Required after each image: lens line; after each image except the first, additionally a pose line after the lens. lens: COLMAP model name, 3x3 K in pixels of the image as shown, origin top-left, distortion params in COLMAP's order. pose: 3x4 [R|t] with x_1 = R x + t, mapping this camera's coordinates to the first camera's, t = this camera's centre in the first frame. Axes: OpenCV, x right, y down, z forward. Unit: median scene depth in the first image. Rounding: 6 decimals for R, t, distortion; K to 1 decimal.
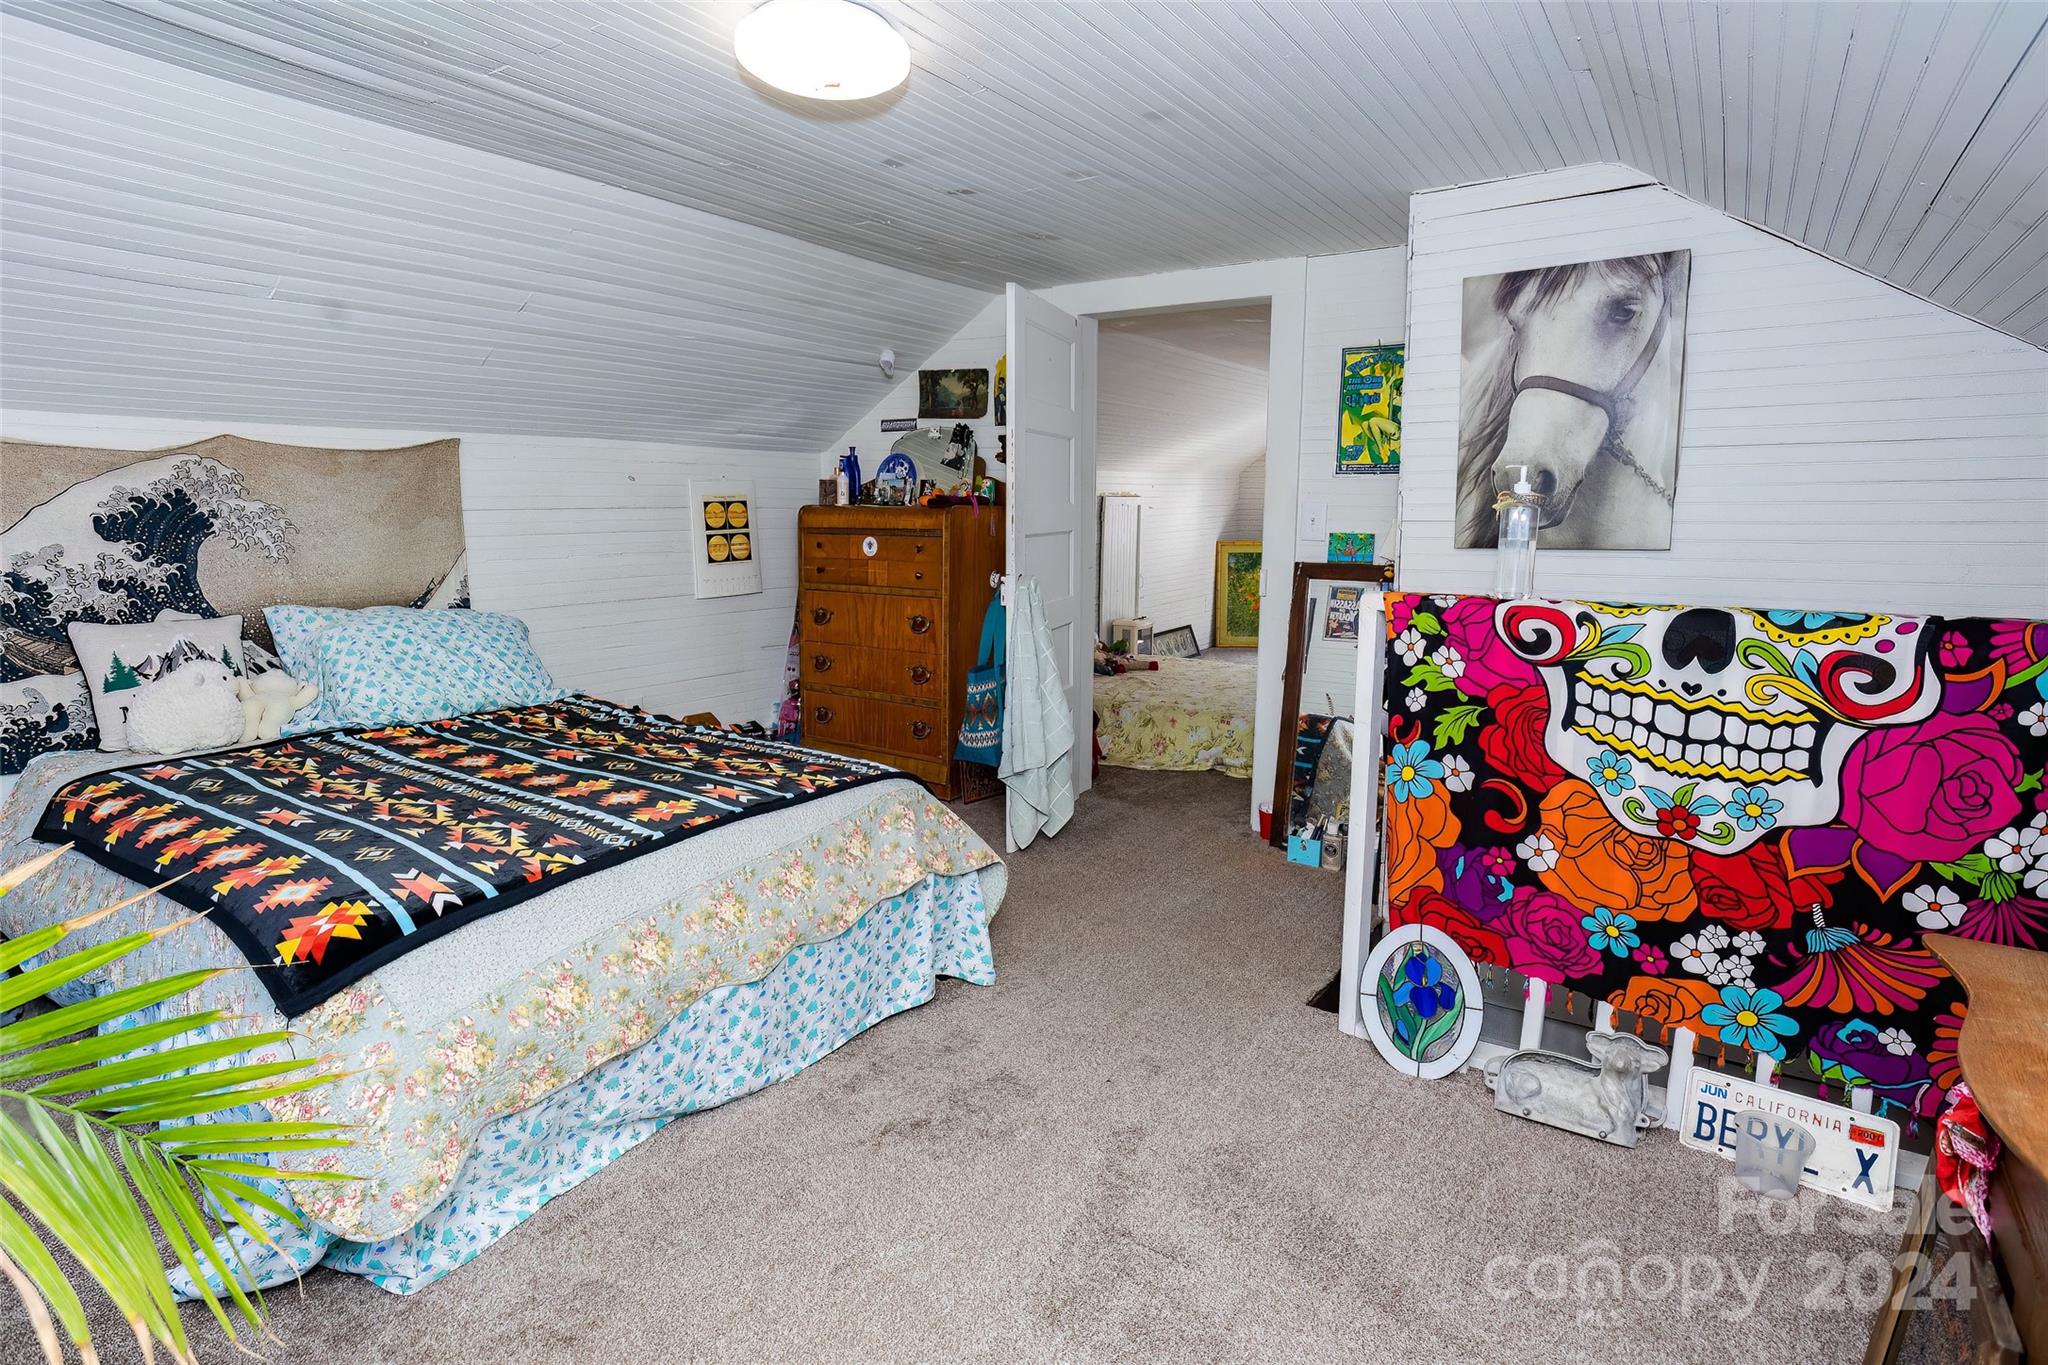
lens RADIAL K [[1033.3, 0, 1003.8], [0, 1033.3, 681.2], [0, 0, 1]] dist [-0.074205, 0.040729]
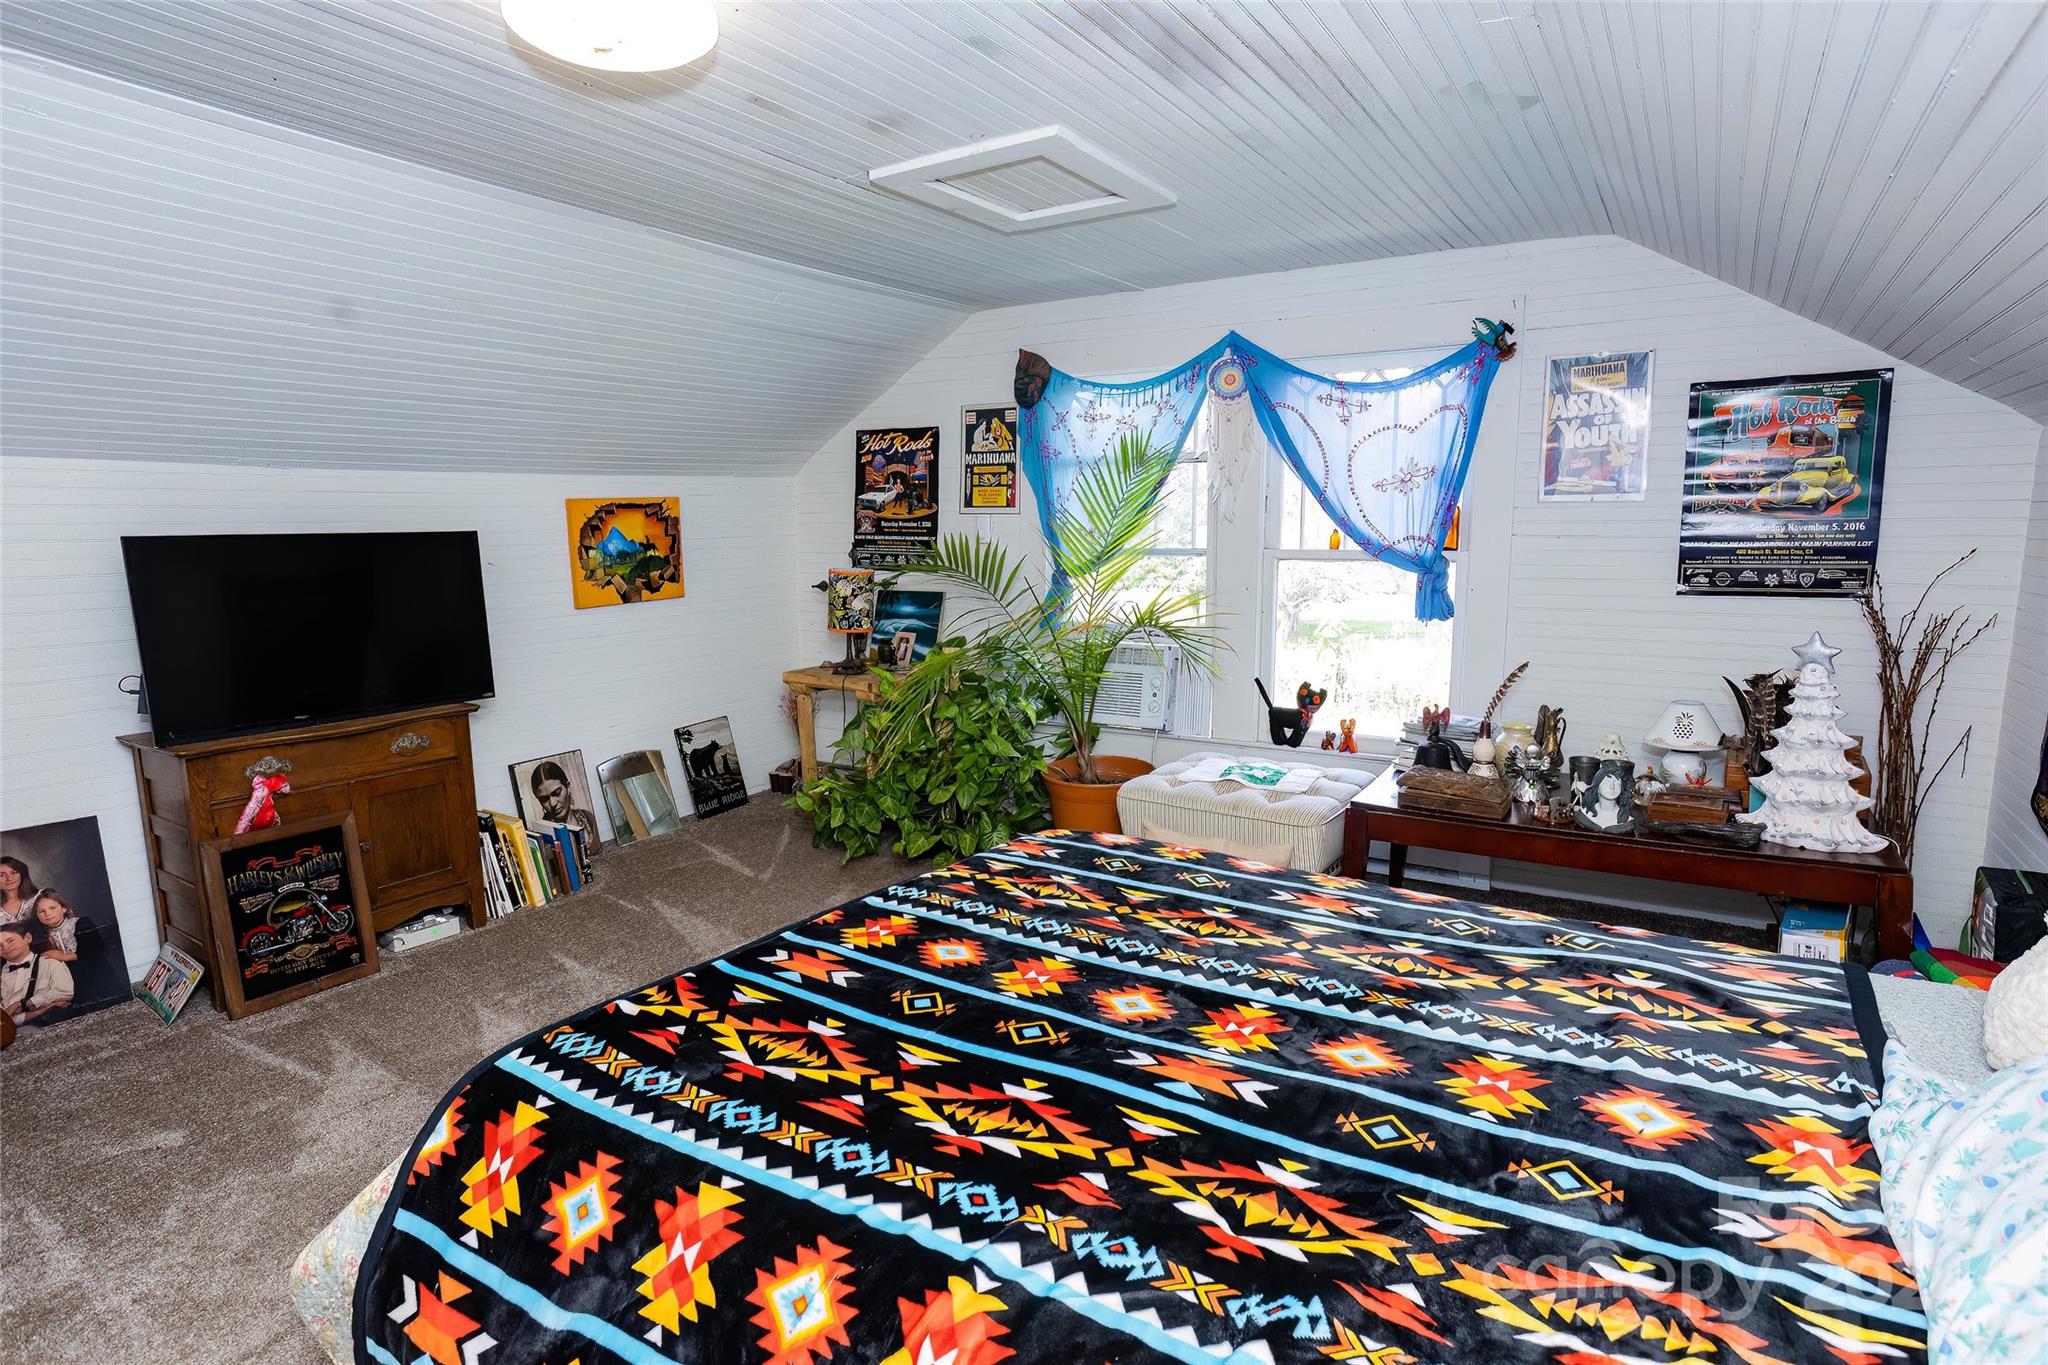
lens RADIAL K [[1033.3, 0, 1003.8], [0, 1033.3, 681.2], [0, 0, 1]] dist [-0.074205, 0.040729]
pose [[-0.998823, 0.012904, -0.046766, -0.283352], [-0.001739, 0.953834, 0.300330, -0.212498], [0.048482, 0.300058, -0.952688, 1.229509]]
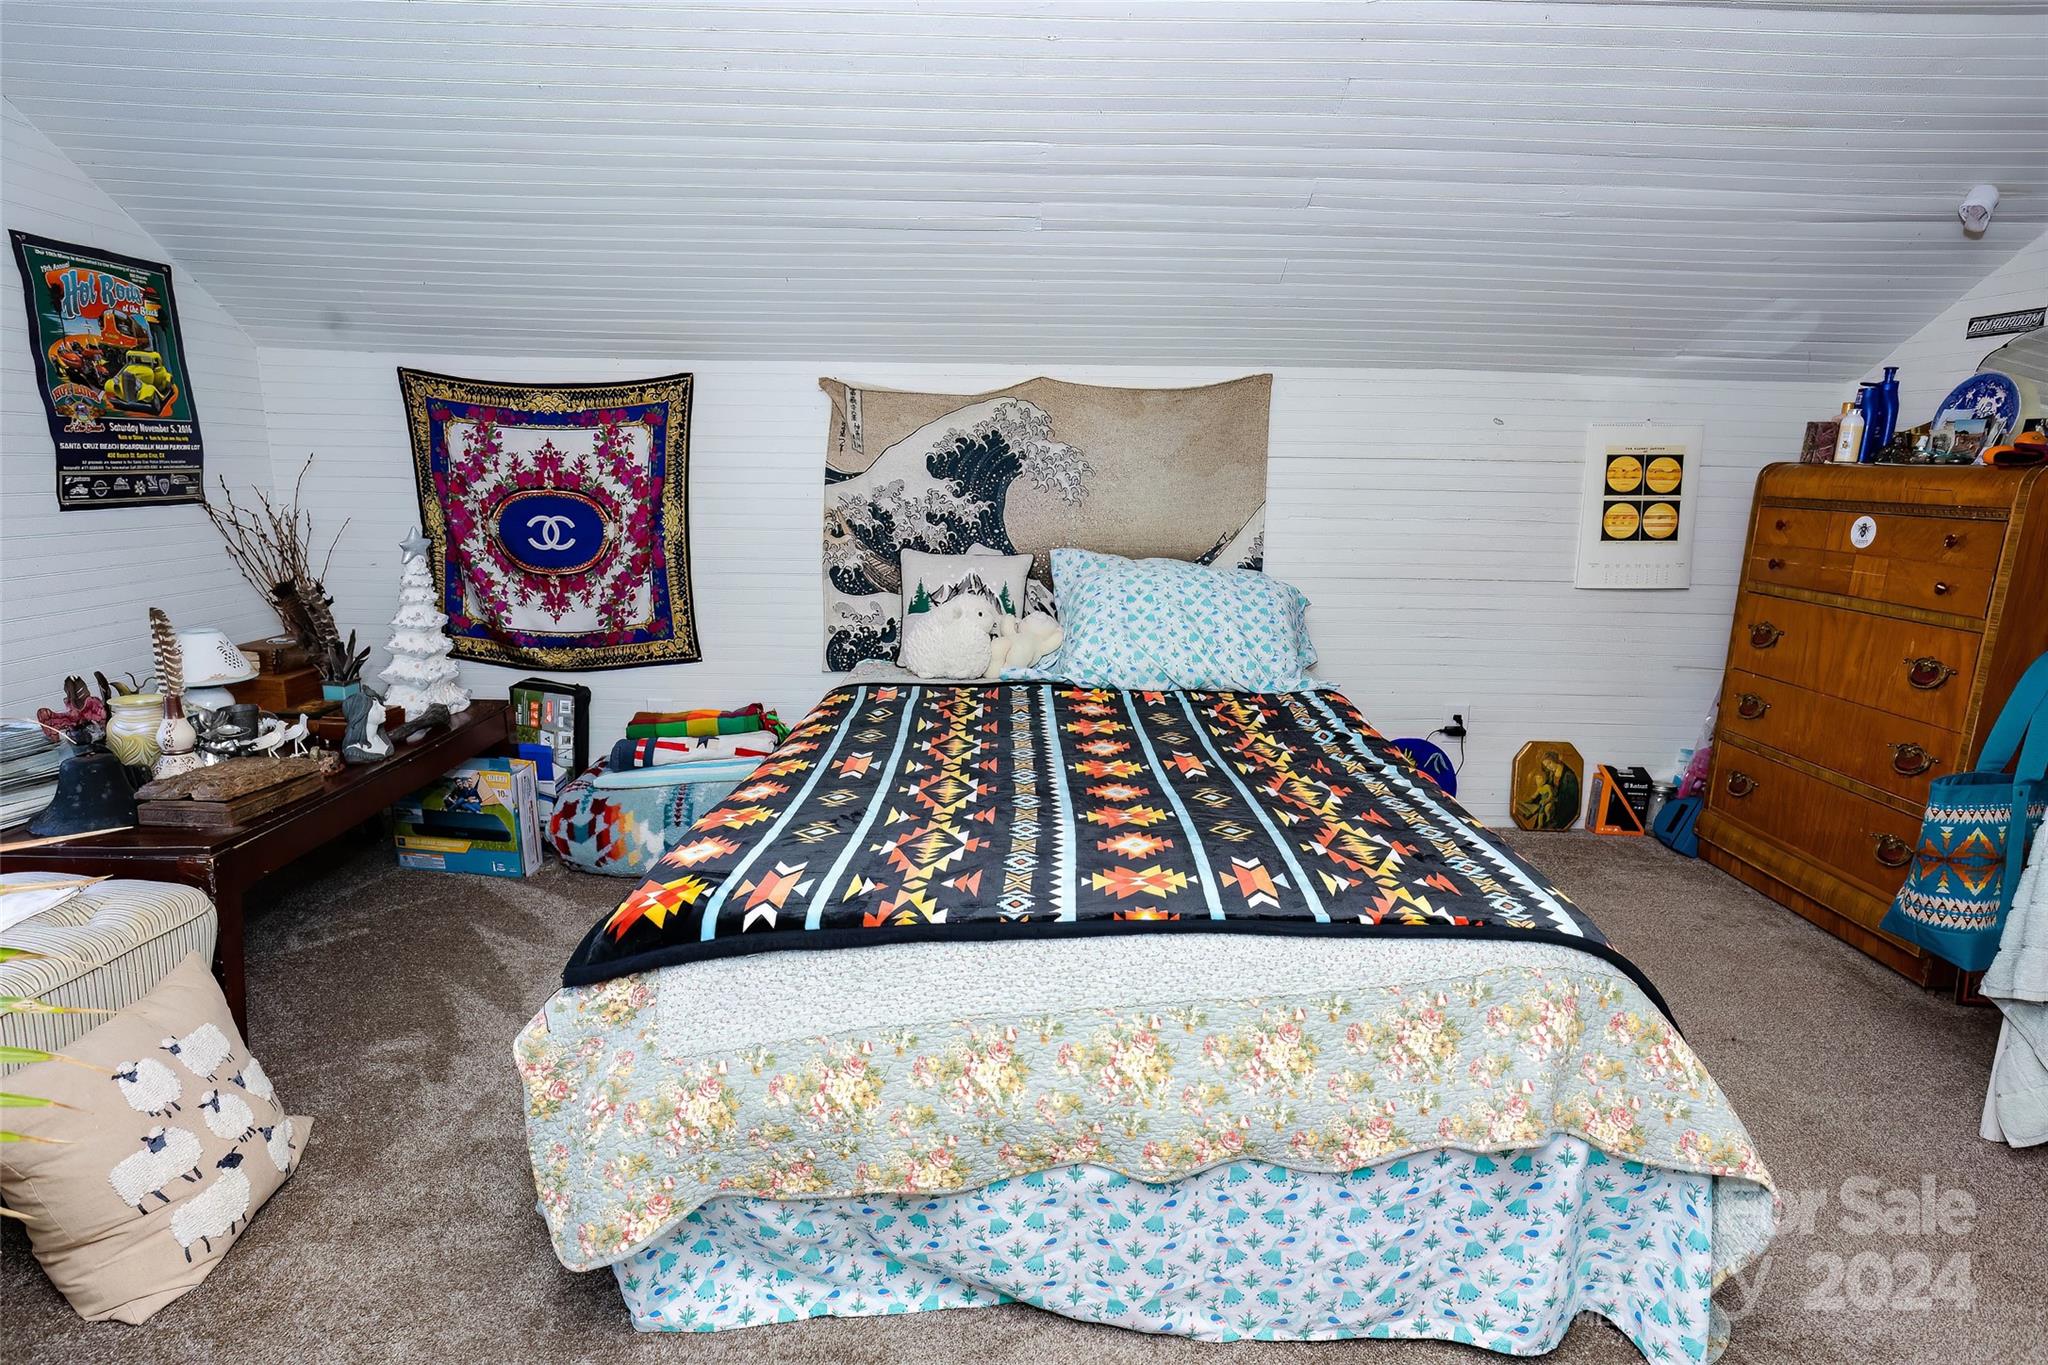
lens RADIAL K [[1075.5, 0, 1028.5], [0, 1075.5, 683.1], [0, 0, 1]] dist [-0.056233, 0.038607]
pose [[0.582326, 0.171723, -0.794612, 0.132722], [-0.148028, 0.983493, 0.104060, -0.052207], [0.799365, 0.057028, 0.598134, 0.358814]]
